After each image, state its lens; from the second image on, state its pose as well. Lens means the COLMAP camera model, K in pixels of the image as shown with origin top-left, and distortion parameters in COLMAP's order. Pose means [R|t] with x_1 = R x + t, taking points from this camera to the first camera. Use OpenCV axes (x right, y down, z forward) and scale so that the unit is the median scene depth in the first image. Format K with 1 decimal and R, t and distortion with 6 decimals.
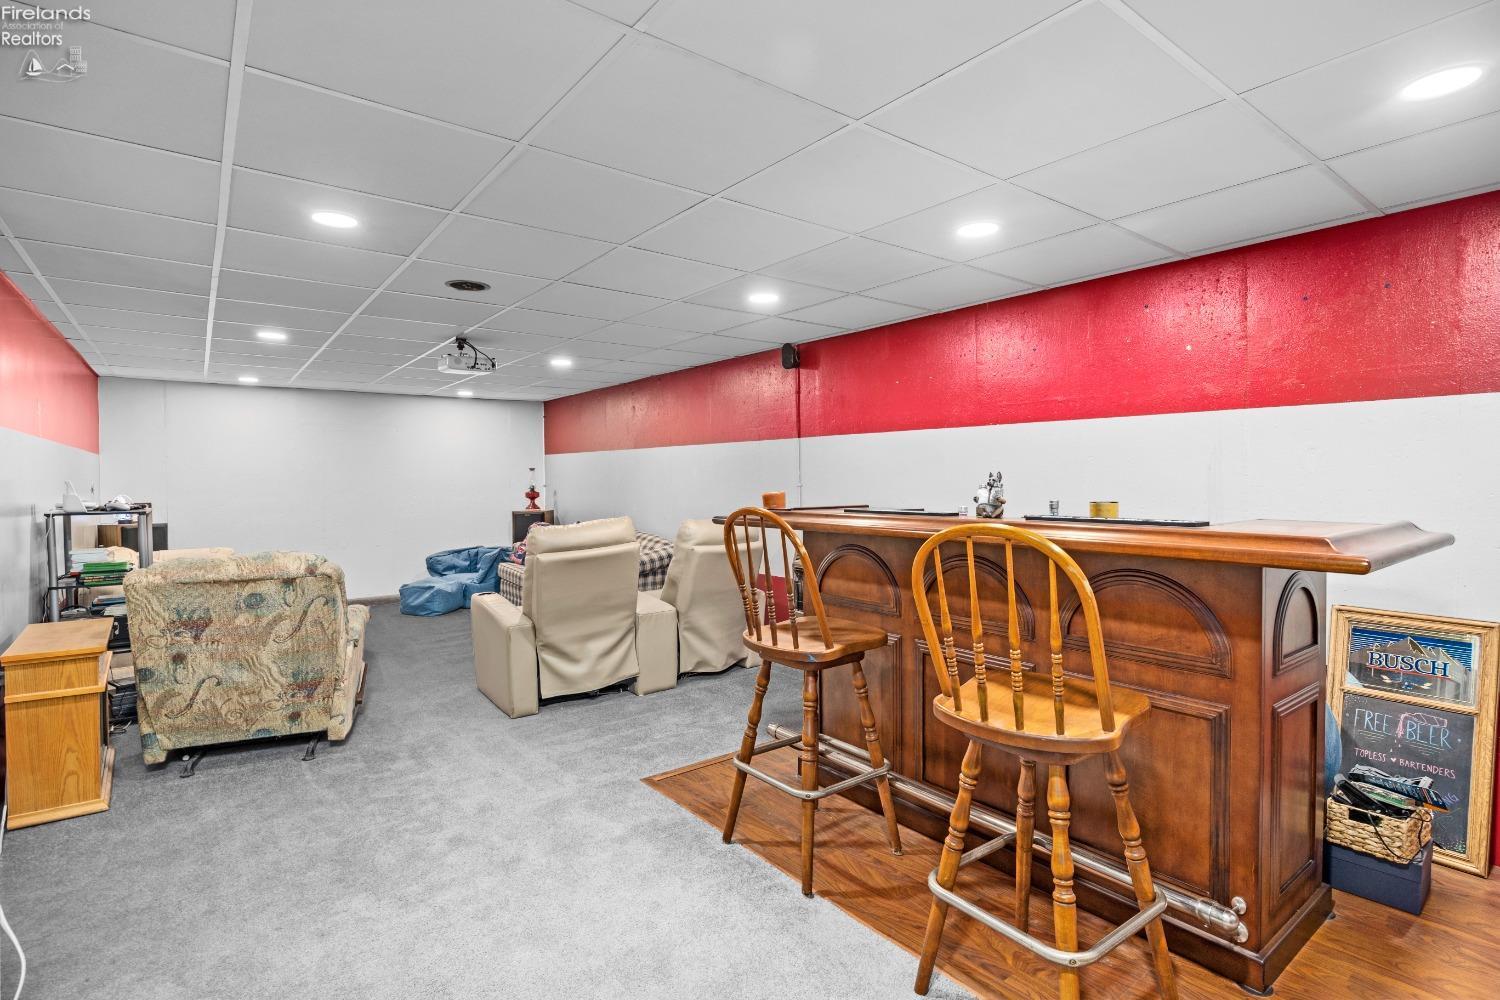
lens RADIAL K [[746.9, 0, 801.2], [0, 746.9, 512.5], [0, 0, 1]] dist [-0.051270, 0.014471]
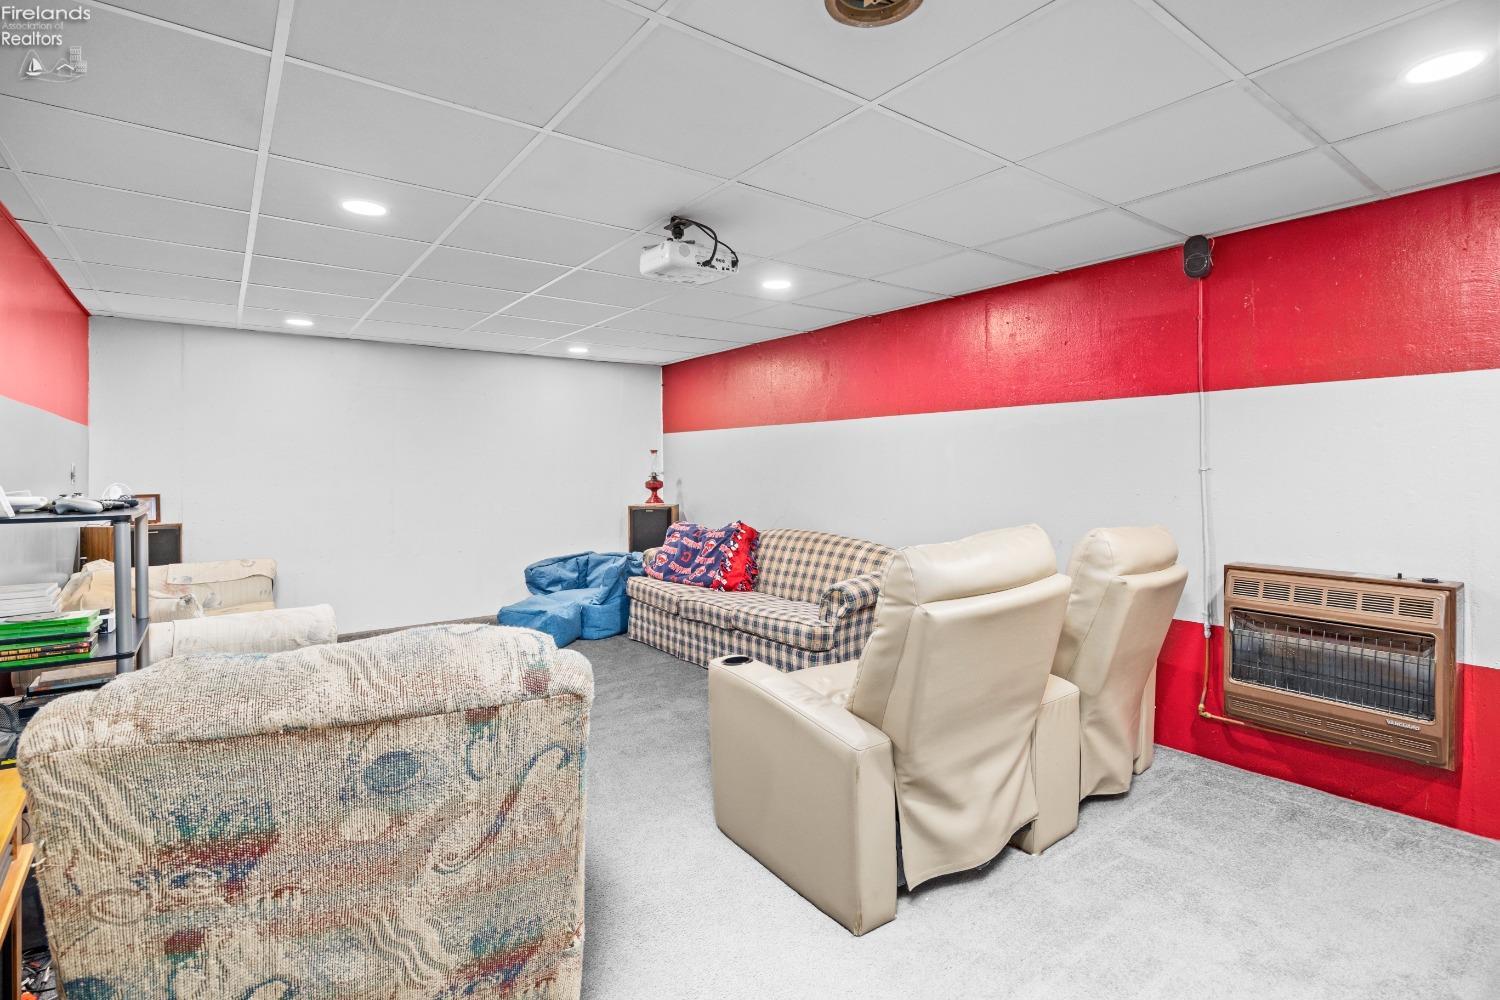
lens RADIAL K [[719.0, 0, 756.3], [0, 719.0, 484.0], [0, 0, 1]] dist [-0.017840, 0.000864]
pose [[0.998895, -0.000164, -0.046989, -0.371728], [-0.001030, 0.999677, -0.025401, -0.009577], [0.046978, 0.025421, 0.998572, 0.437069]]
